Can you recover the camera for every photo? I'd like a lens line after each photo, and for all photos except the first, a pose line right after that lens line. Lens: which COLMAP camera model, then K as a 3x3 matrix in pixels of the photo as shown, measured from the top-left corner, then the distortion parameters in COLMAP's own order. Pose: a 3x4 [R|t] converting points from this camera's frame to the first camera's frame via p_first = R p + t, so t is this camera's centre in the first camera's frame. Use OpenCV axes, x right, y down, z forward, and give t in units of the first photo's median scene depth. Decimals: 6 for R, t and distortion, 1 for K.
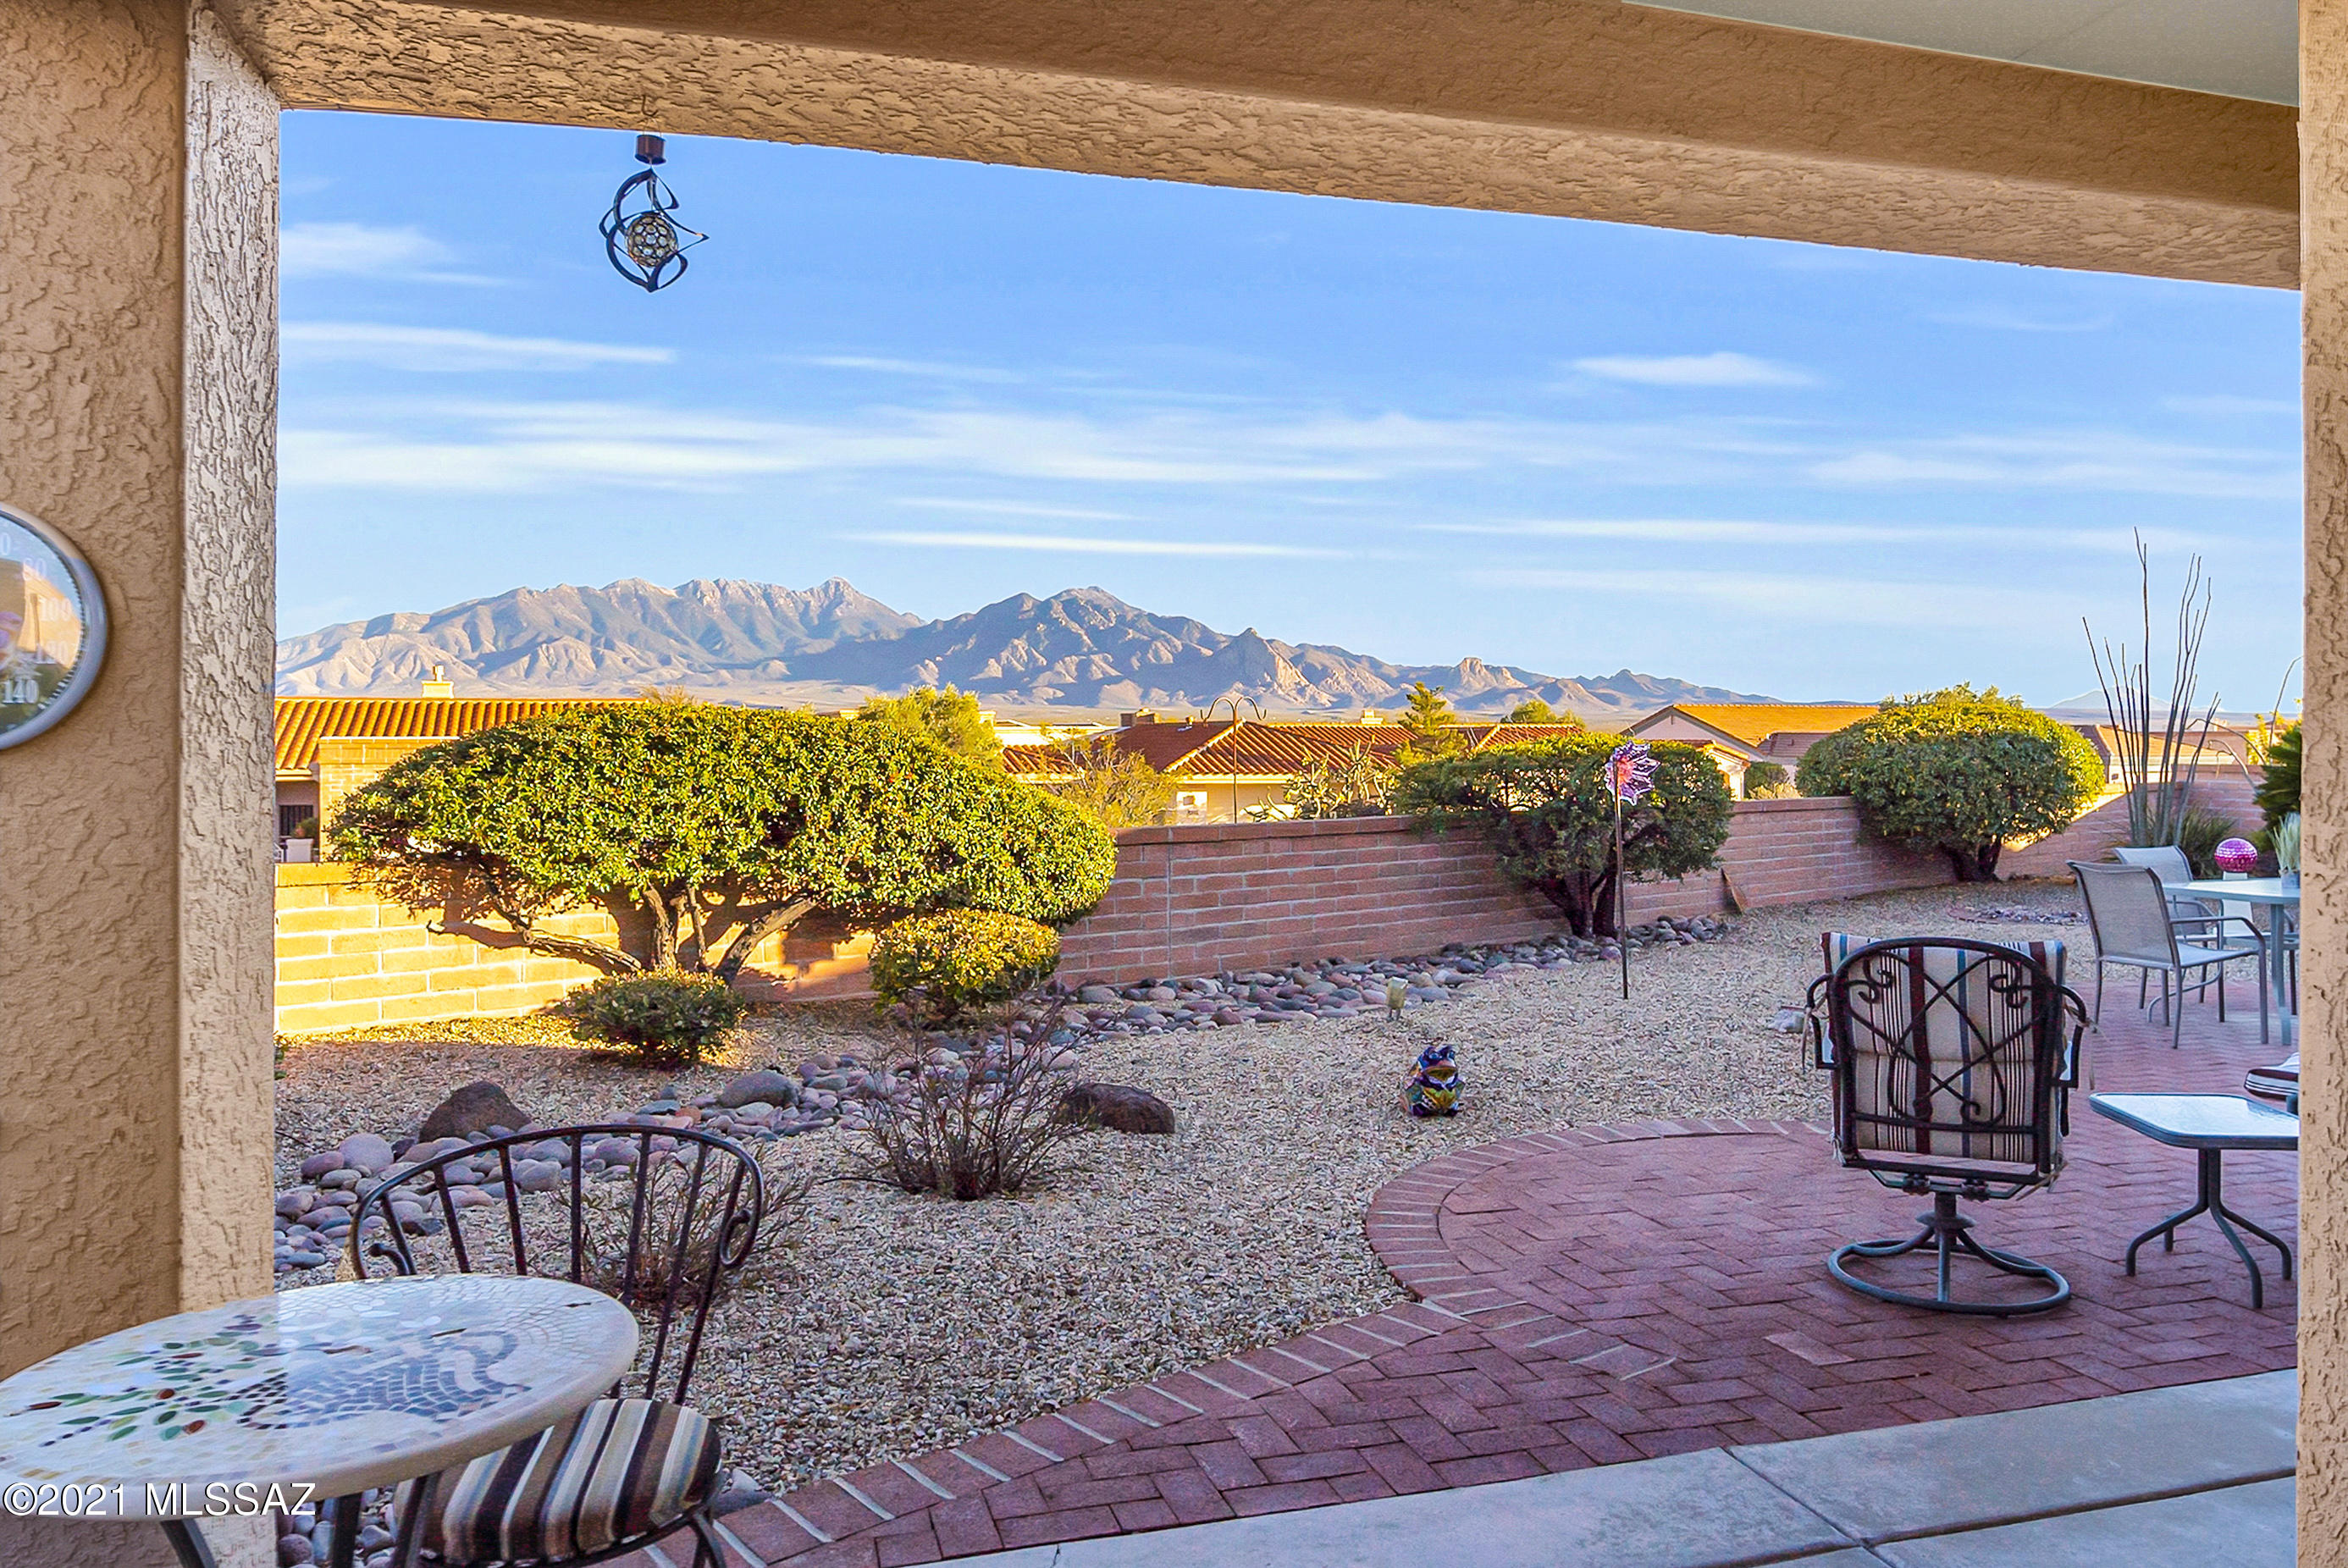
lens RADIAL K [[1640.6, 0, 1175.1], [0, 1640.6, 765.0], [0, 0, 1]] dist [-0.004344, -0.011209]
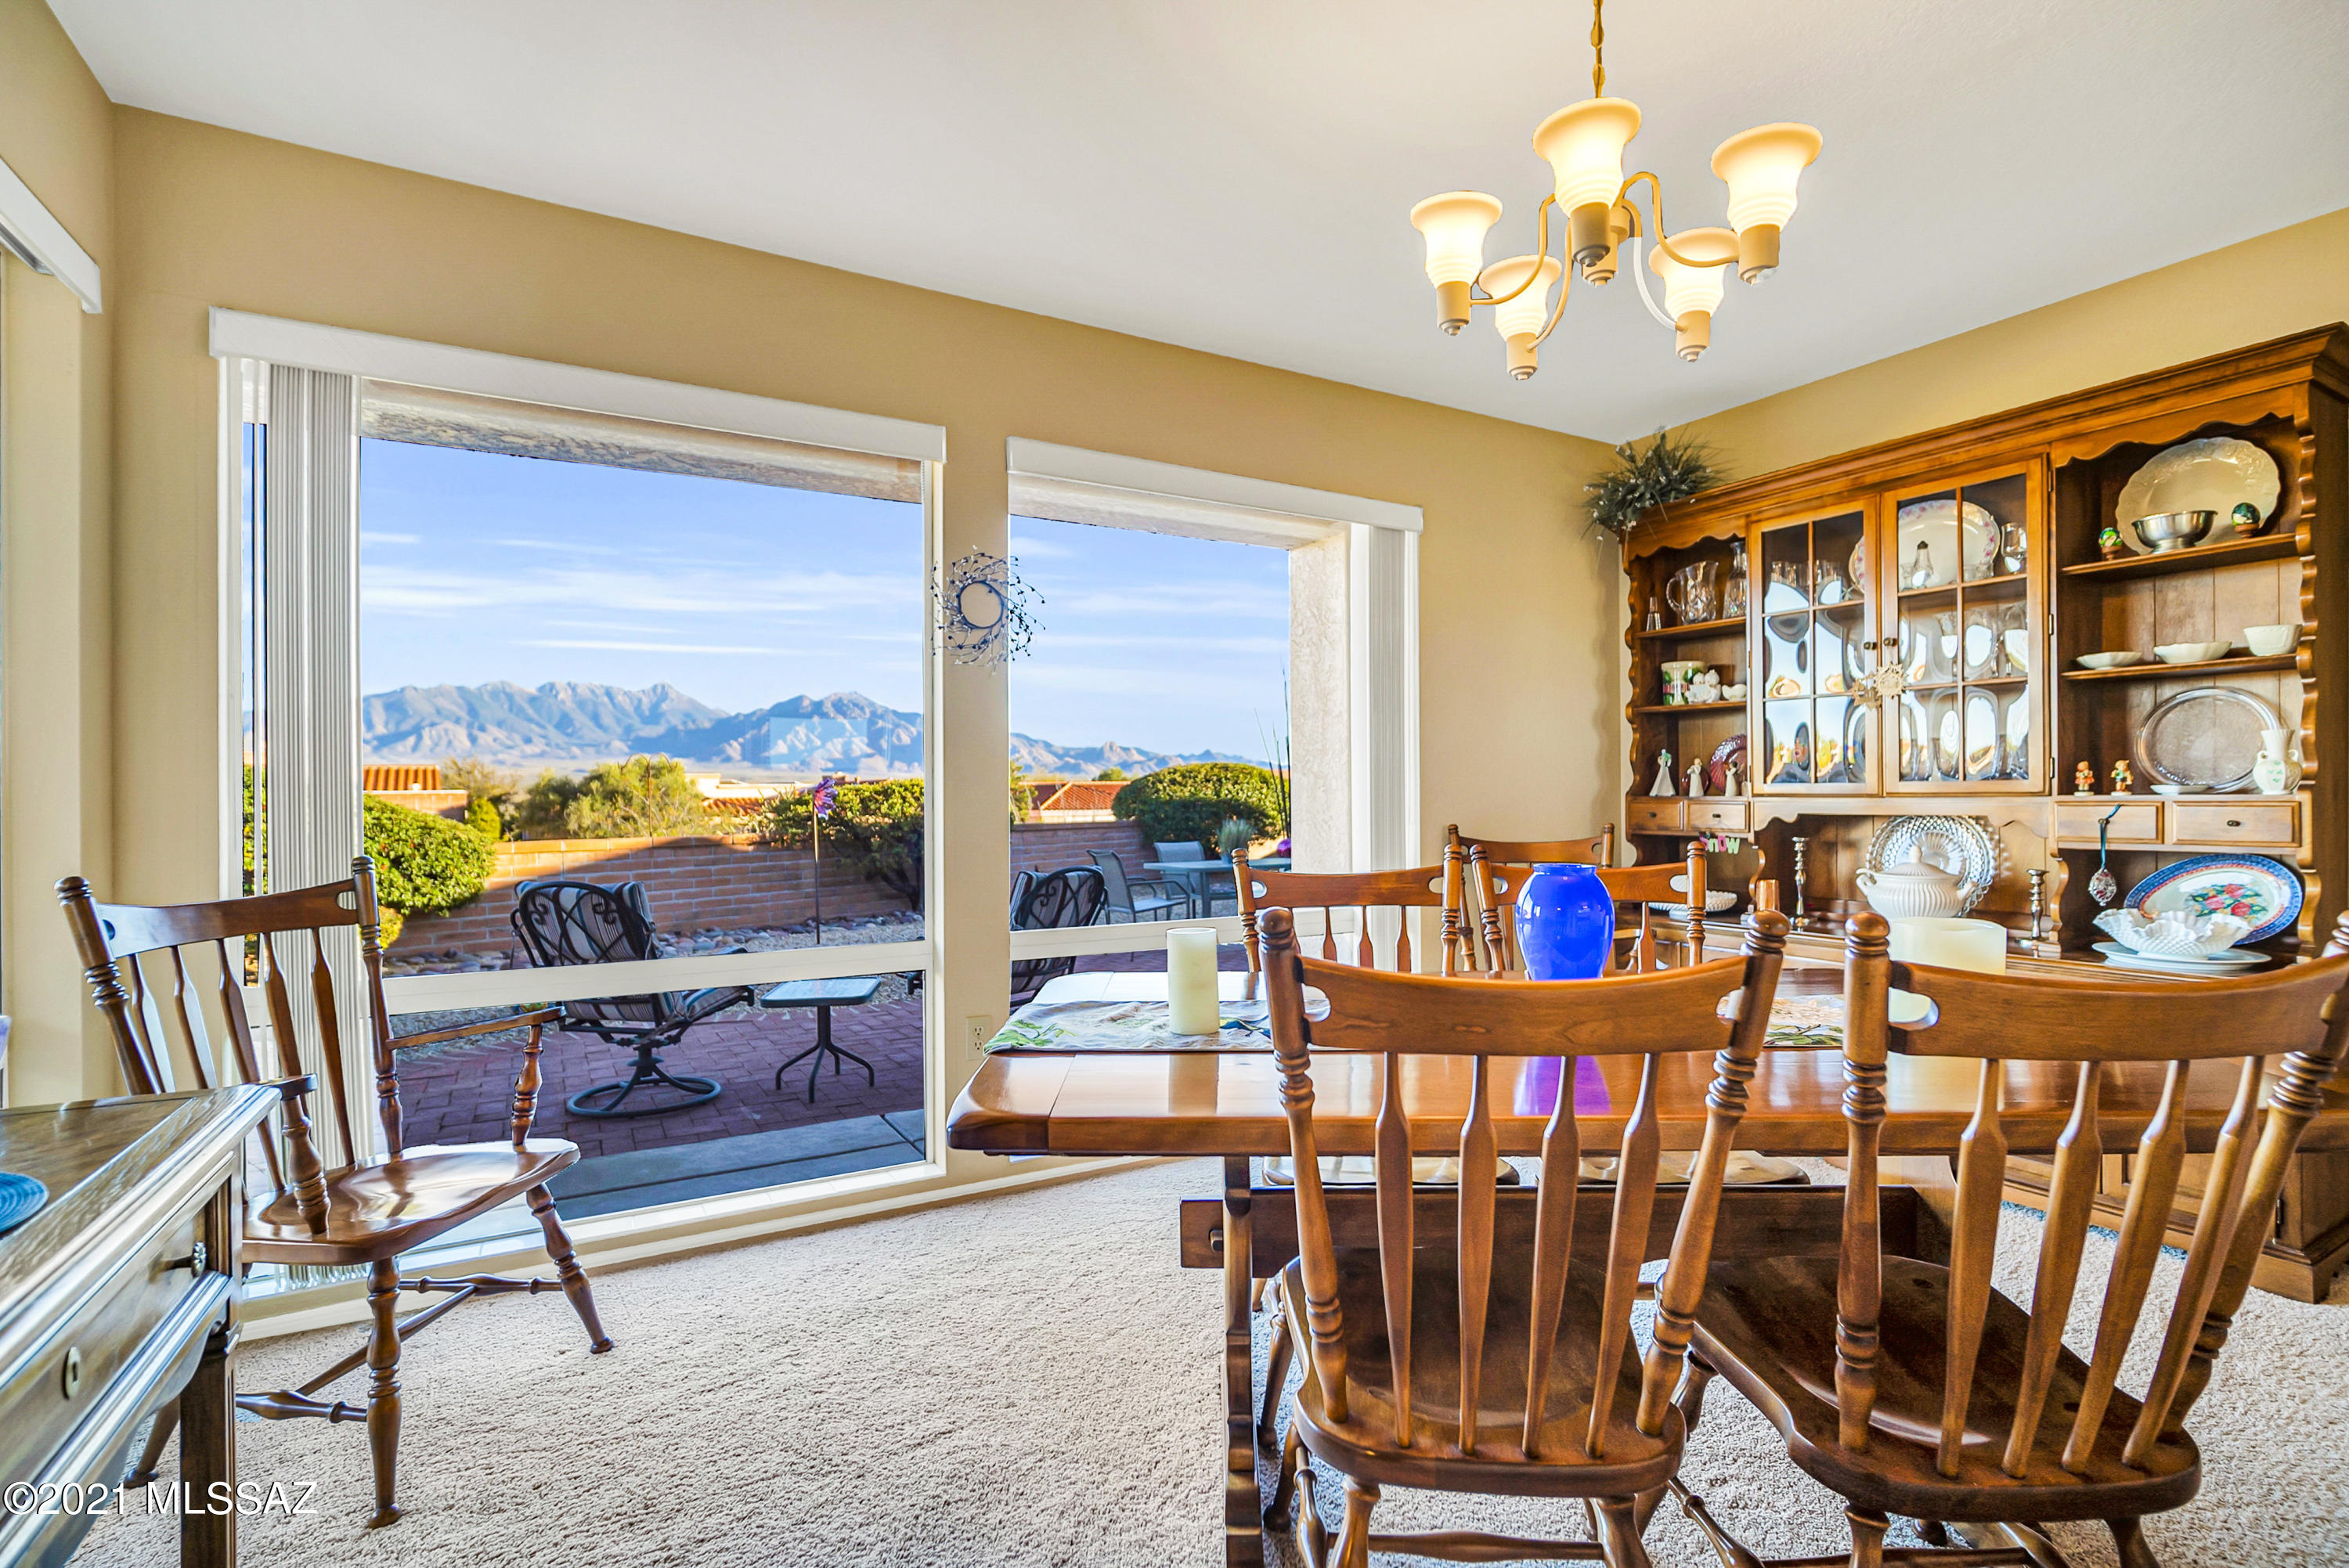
lens RADIAL K [[1085.9, 0, 1168.4], [0, 1085.9, 797.6], [0, 0, 1]] dist [0.000443, 0.000071]
pose [[0.973296, -0.007673, 0.229427, 0.786235], [0.010616, 0.999876, -0.011595, 0.041380], [-0.229310, 0.013721, 0.973257, -0.175298]]
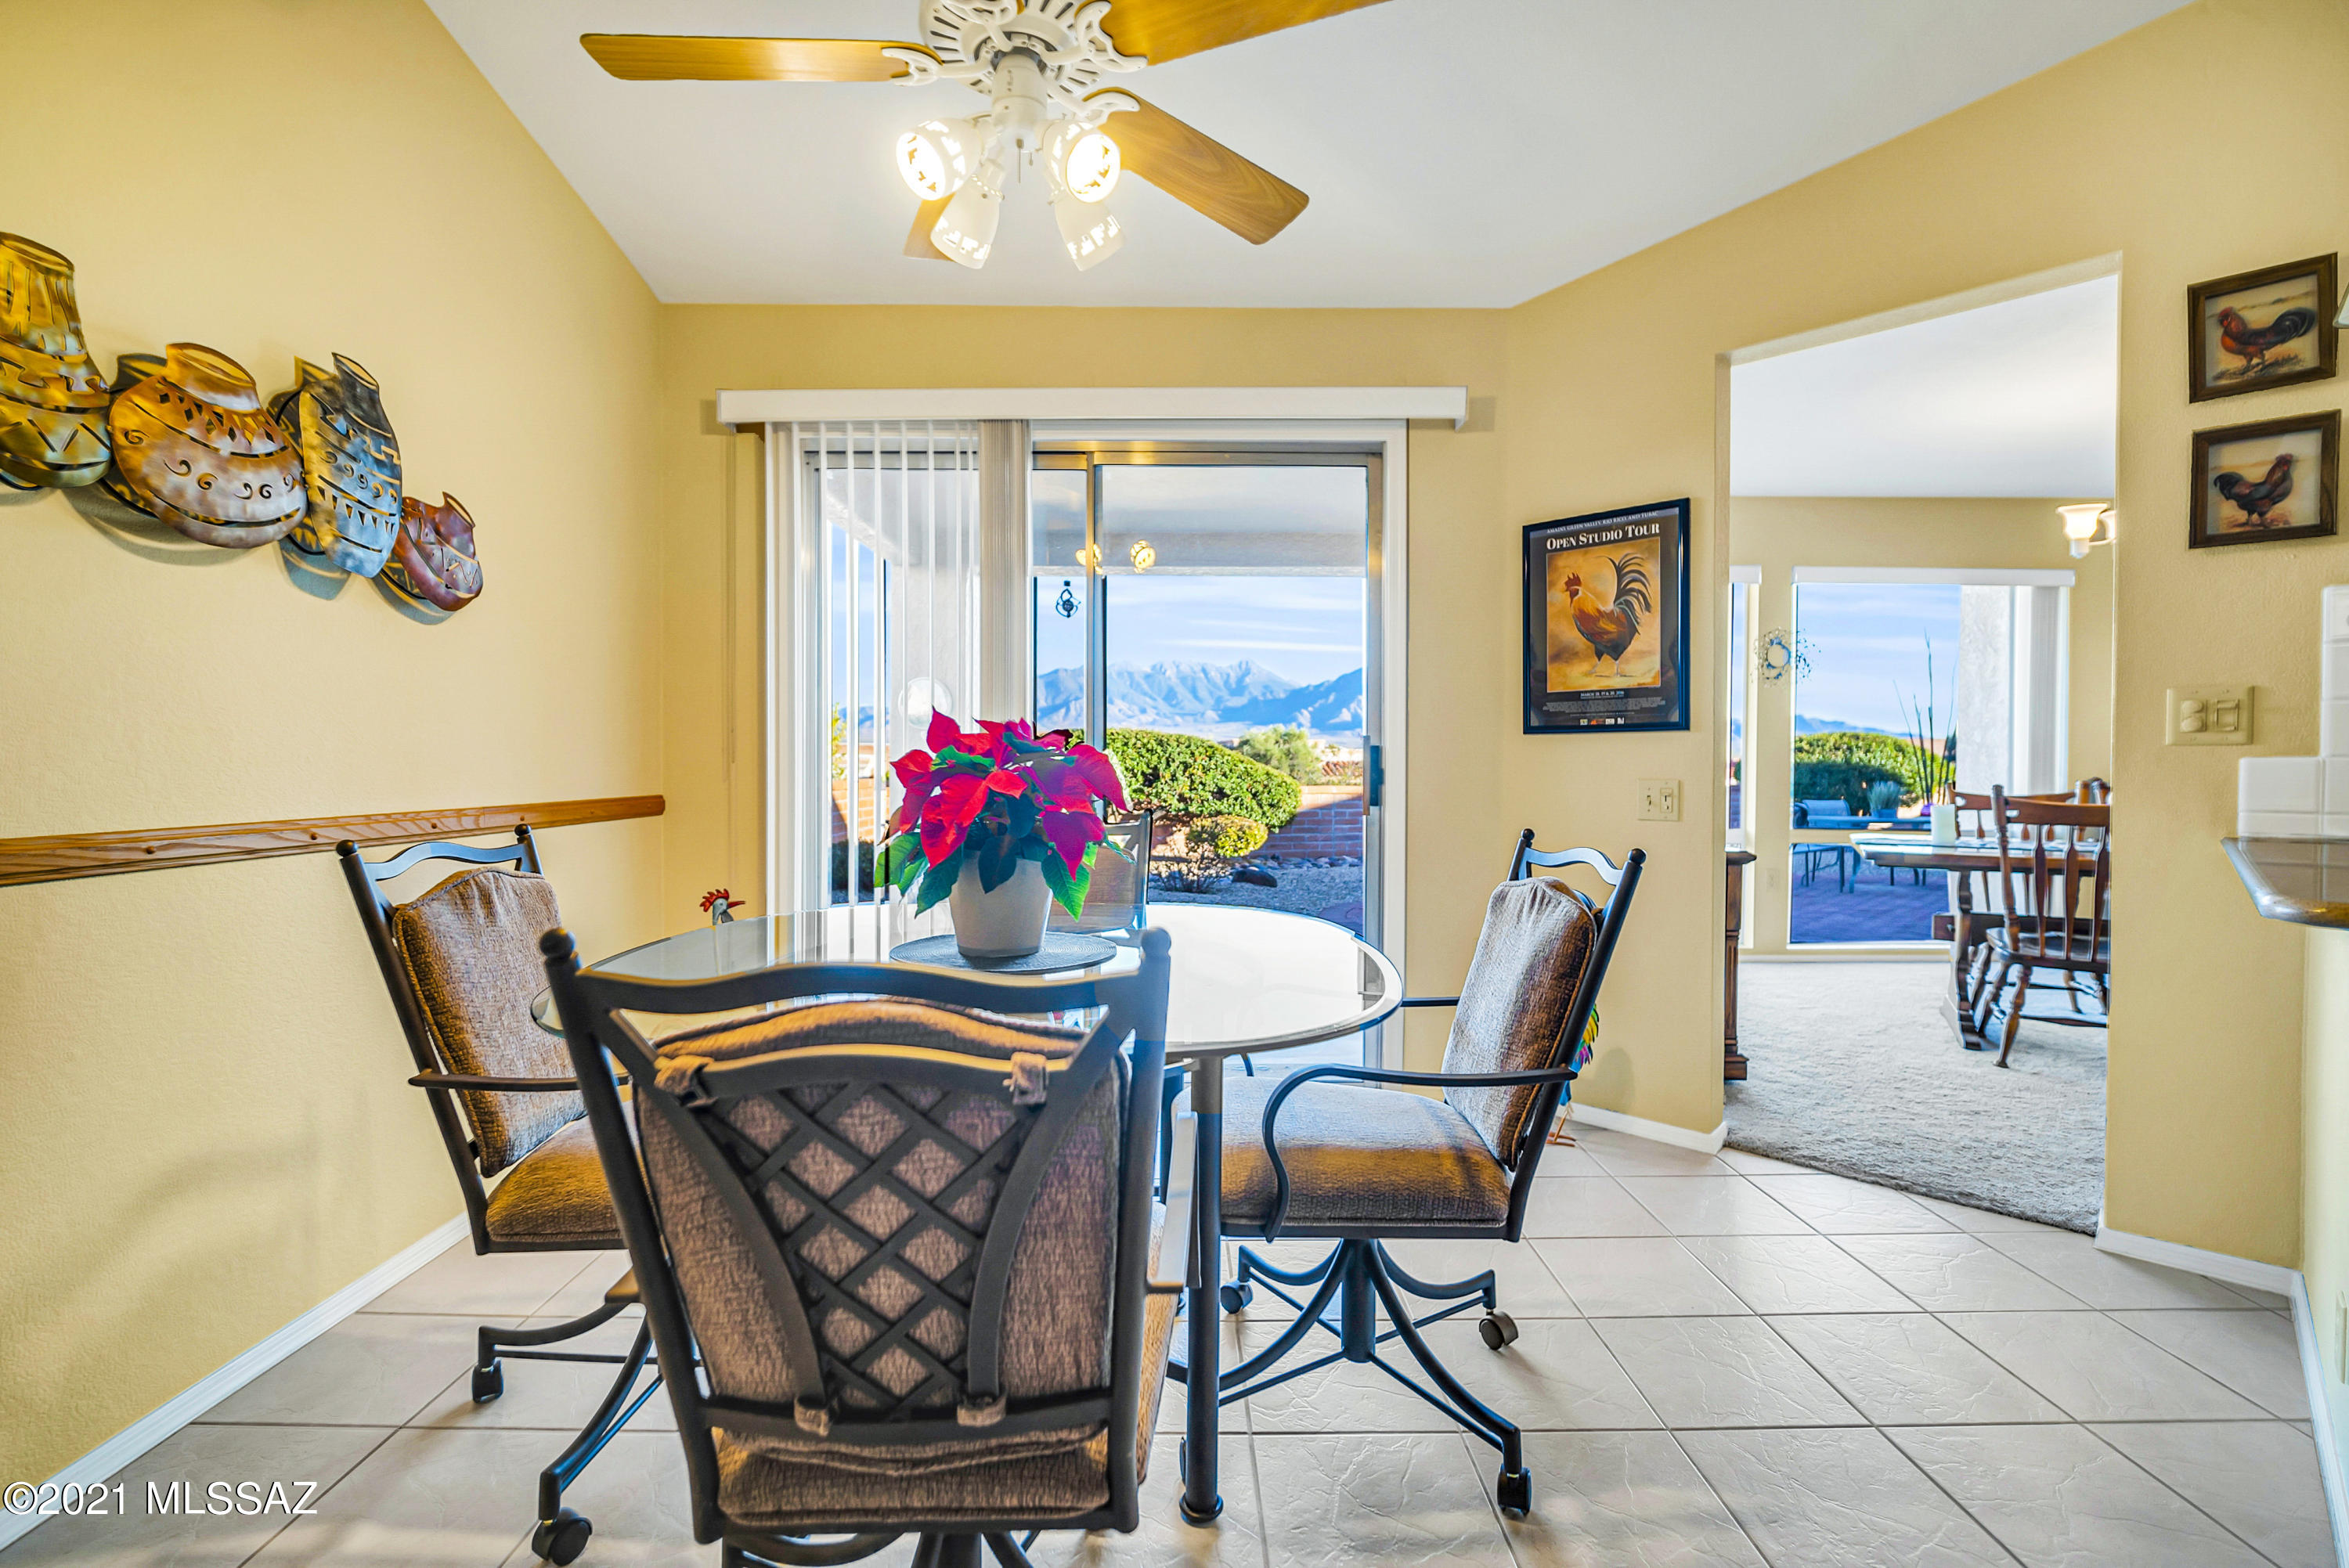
lens RADIAL K [[1053.0, 0, 1196.9], [0, 1053.0, 772.7], [0, 0, 1]] dist [-0.004847, 0.001429]
pose [[0.968867, 0.008464, -0.247438, 0.387056], [-0.009419, 0.999952, -0.002680, 0.067349], [0.247403, 0.004927, 0.968900, -1.059148]]
